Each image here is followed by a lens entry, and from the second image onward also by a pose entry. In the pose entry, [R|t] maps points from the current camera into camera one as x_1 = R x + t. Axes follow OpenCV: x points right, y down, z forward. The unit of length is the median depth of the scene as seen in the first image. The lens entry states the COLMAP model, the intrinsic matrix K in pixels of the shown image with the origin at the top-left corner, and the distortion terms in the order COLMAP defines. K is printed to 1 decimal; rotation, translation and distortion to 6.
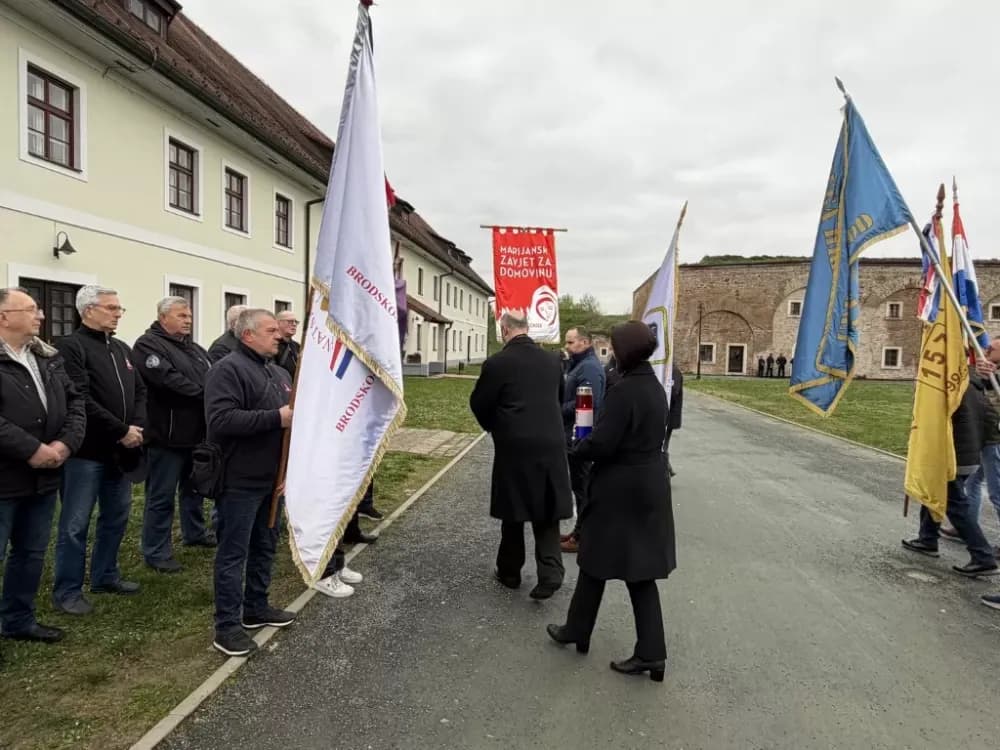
lens RADIAL K [[776.0, 0, 500.0], [0, 776.0, 375.0], [0, 0, 1]] dist [0.003471, 0.001063]
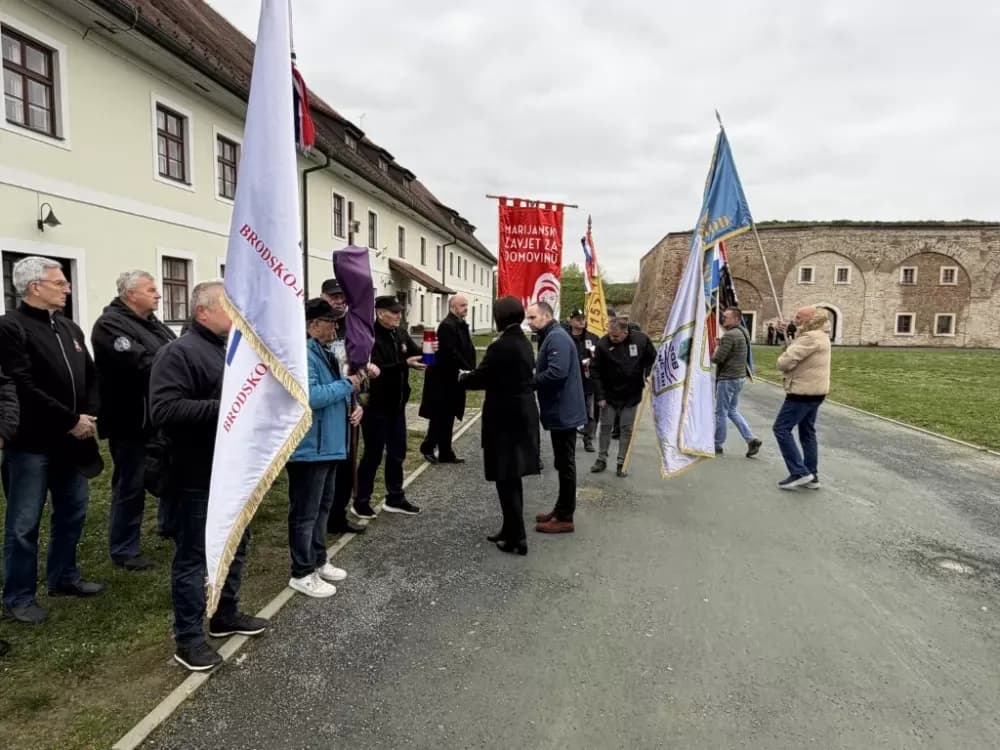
lens RADIAL K [[686.3, 0, 500.0], [0, 686.3, 375.0], [0, 0, 1]] dist [0.001194, 0.001755]
pose [[0.999589, -0.007260, -0.027730, 0.027255], [0.008811, 0.998380, 0.056210, -0.018073], [0.027277, -0.056431, 0.998034, 0.188946]]
